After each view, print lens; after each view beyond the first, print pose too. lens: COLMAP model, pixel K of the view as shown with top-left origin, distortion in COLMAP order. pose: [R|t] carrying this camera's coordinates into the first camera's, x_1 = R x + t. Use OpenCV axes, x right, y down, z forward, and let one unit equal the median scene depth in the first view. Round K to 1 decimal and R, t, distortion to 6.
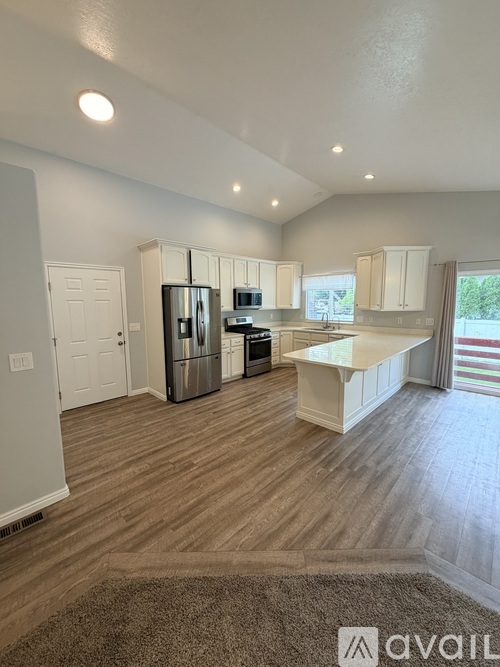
lens RADIAL K [[268.4, 0, 249.1], [0, 268.4, 332.6], [0, 0, 1]] dist [-0.000238, -0.000323]
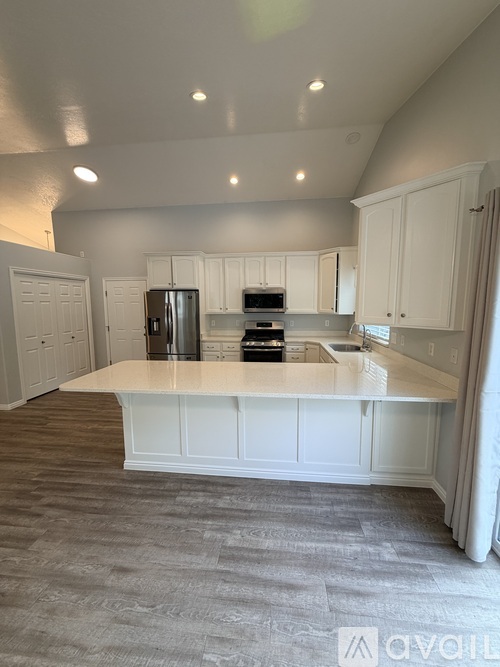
lens RADIAL K [[268.4, 0, 249.2], [0, 268.4, 332.0], [0, 0, 1]] dist [-0.000238, -0.000323]
pose [[0.612893, 0.091385, -0.784864, 0.792355], [-0.092455, 0.994761, 0.043628, -0.070213], [0.784739, 0.045826, 0.618130, 0.521313]]
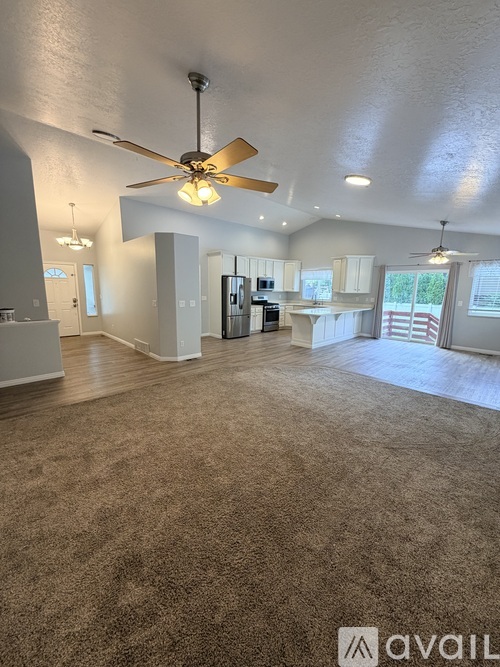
lens RADIAL K [[268.4, 0, 245.7], [0, 268.4, 335.4], [0, 0, 1]] dist [-0.000238, -0.000323]
pose [[0.998710, 0.029512, -0.041315, -0.058689], [-0.027115, 0.997981, 0.057440, 0.110151], [0.042927, -0.056246, 0.997494, -0.762102]]
